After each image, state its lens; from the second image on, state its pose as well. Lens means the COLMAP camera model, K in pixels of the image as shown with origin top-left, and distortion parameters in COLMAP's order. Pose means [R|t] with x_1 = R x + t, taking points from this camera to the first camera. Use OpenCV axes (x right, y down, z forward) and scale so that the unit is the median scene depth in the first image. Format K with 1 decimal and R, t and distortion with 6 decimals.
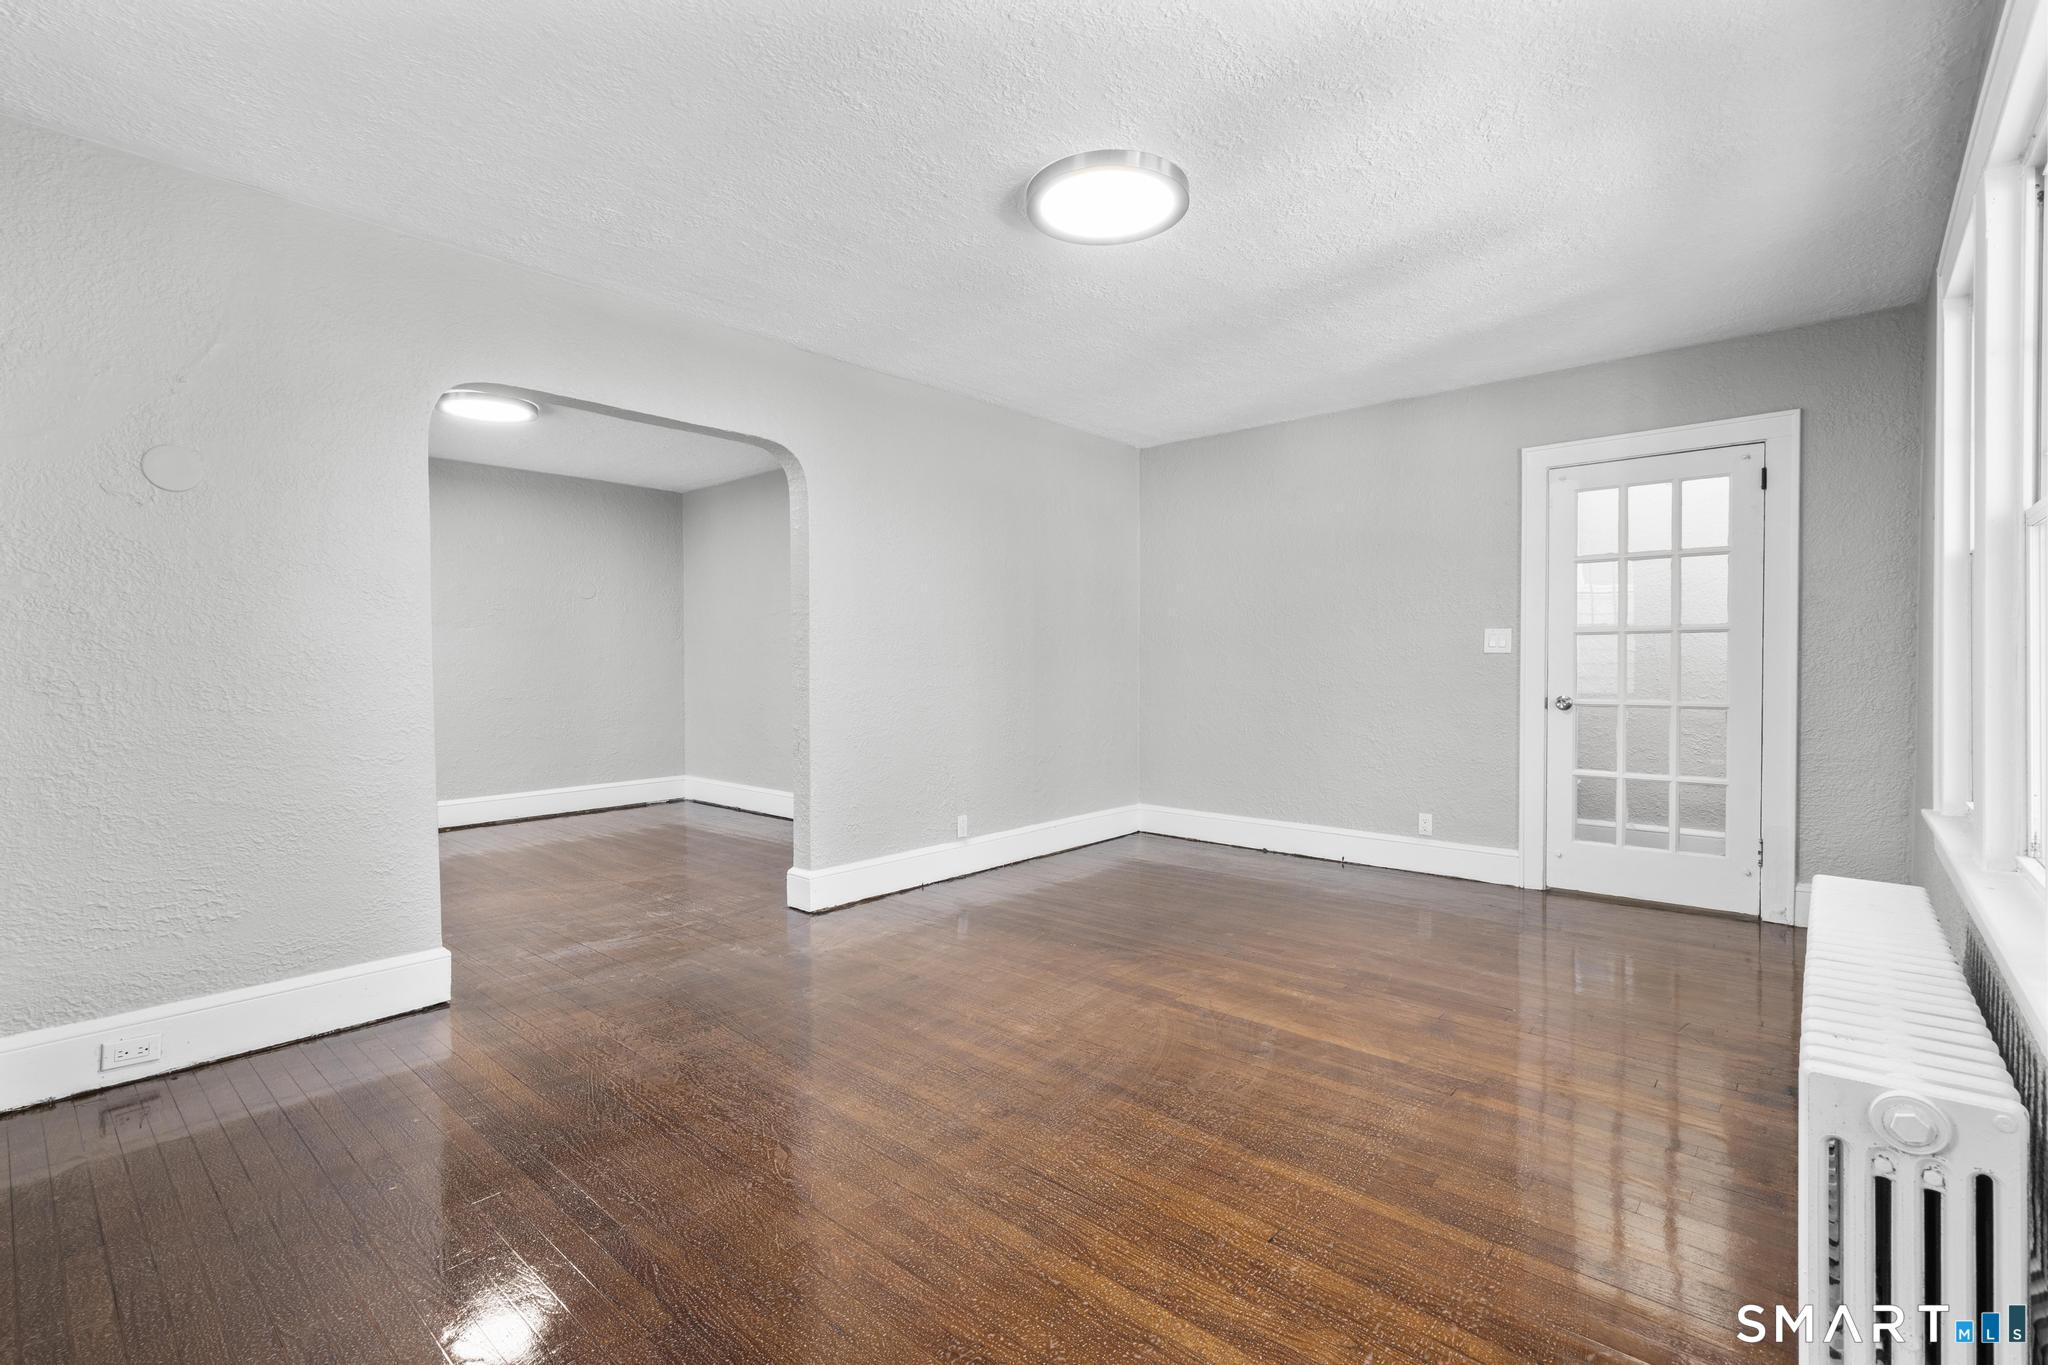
lens RADIAL K [[919.4, 0, 1023.4], [0, 919.4, 673.7], [0, 0, 1]] dist [-0.005207, 0.001101]
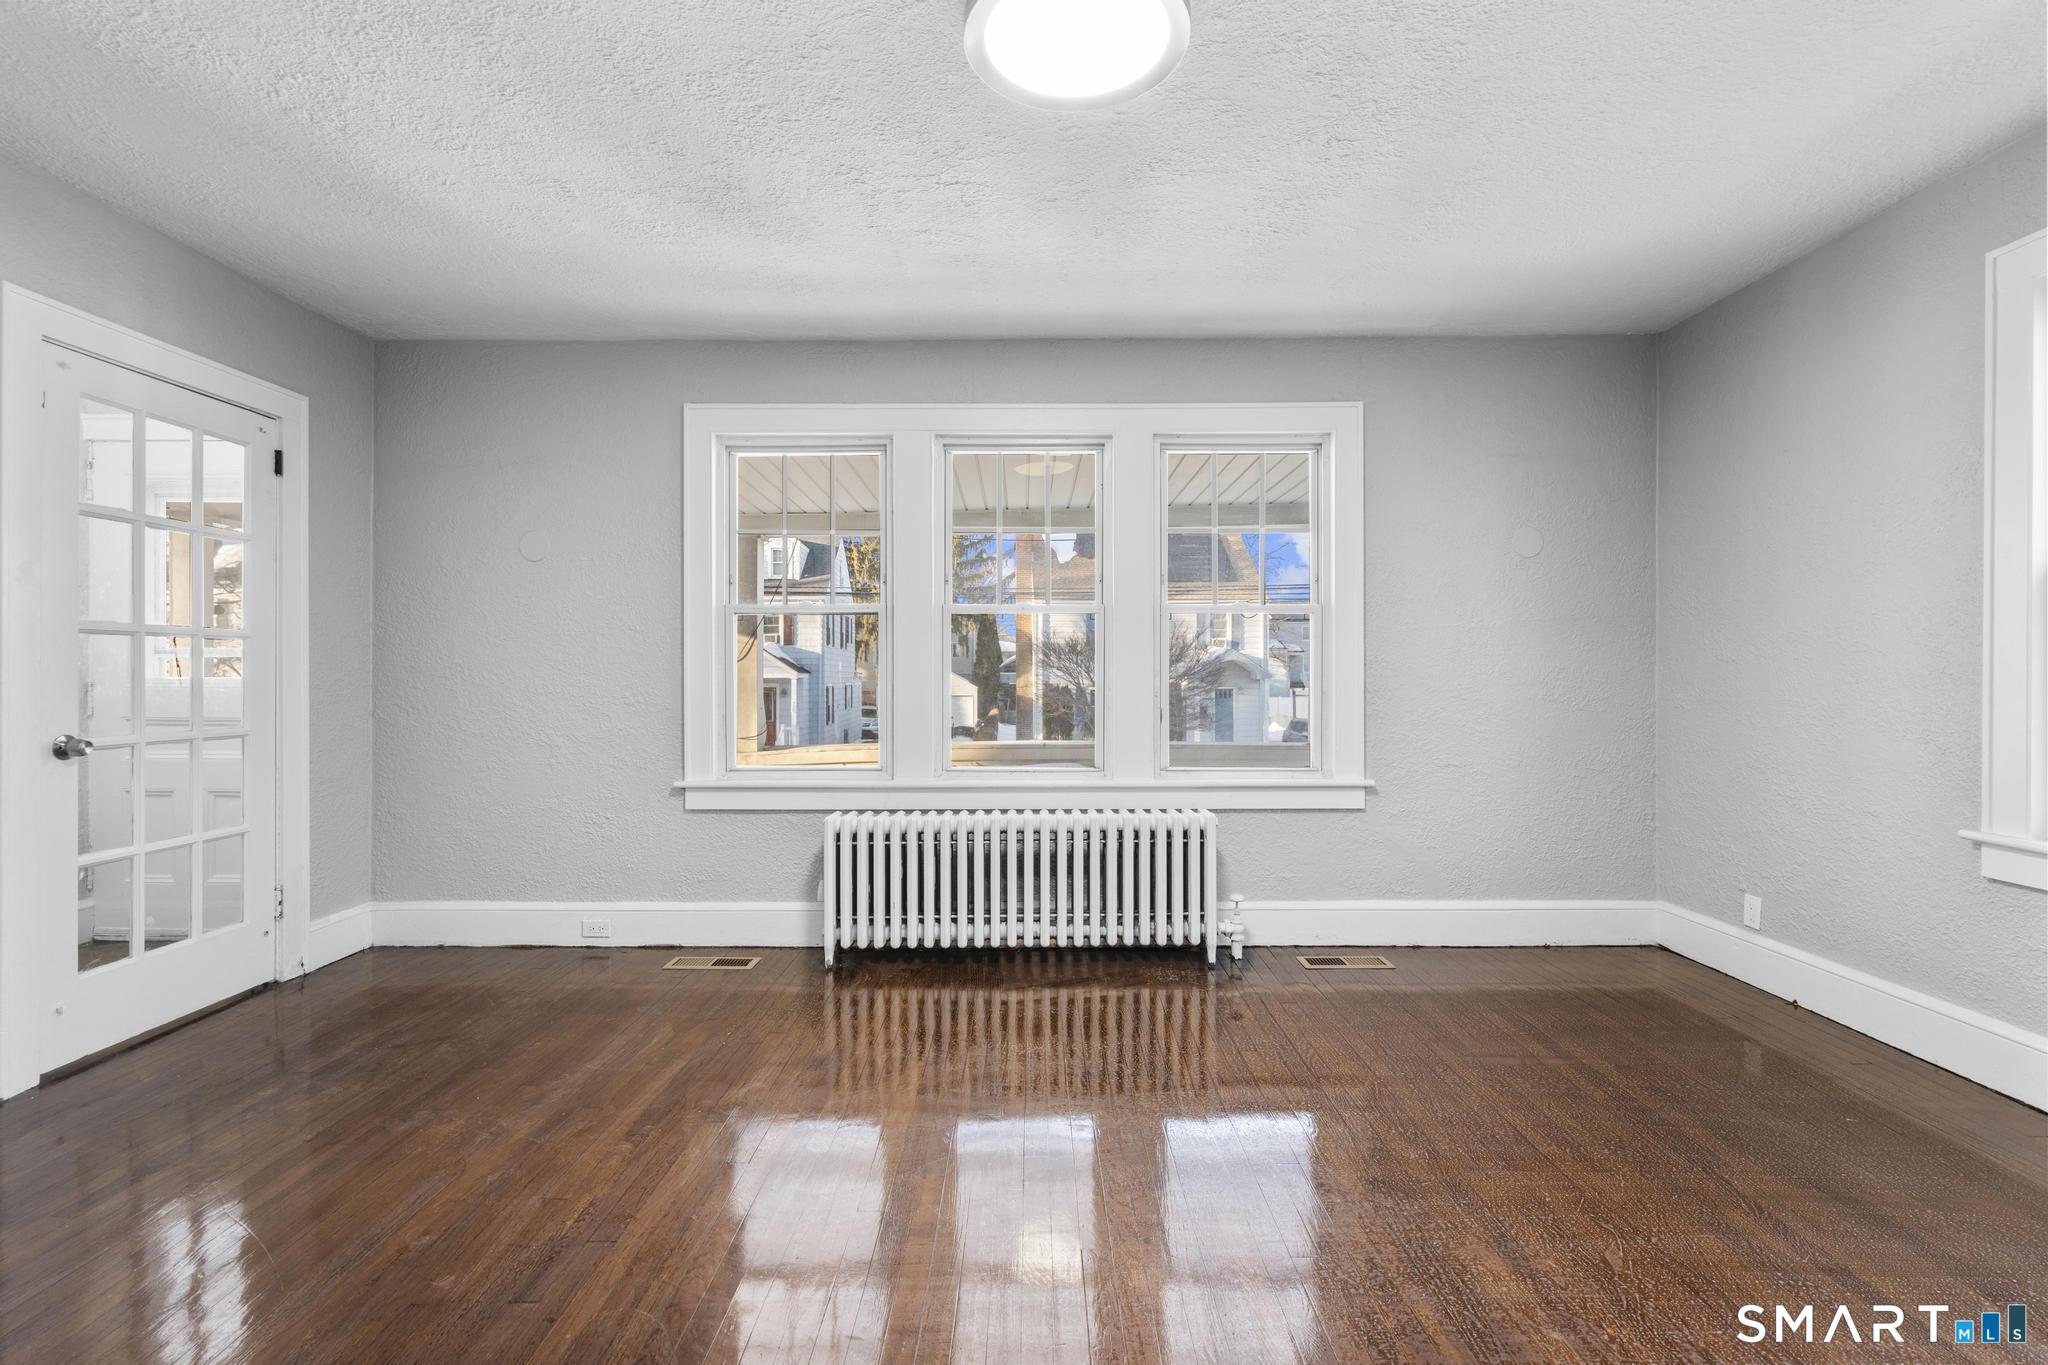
lens RADIAL K [[916.3, 0, 1014.9], [0, 916.3, 679.1], [0, 0, 1]] dist [0.024090, 0.000308]
pose [[-0.651052, -0.001504, 0.759031, -0.381158], [0.002984, 0.999985, 0.004541, -0.018367], [-0.759027, 0.005222, -0.651038, 1.350364]]
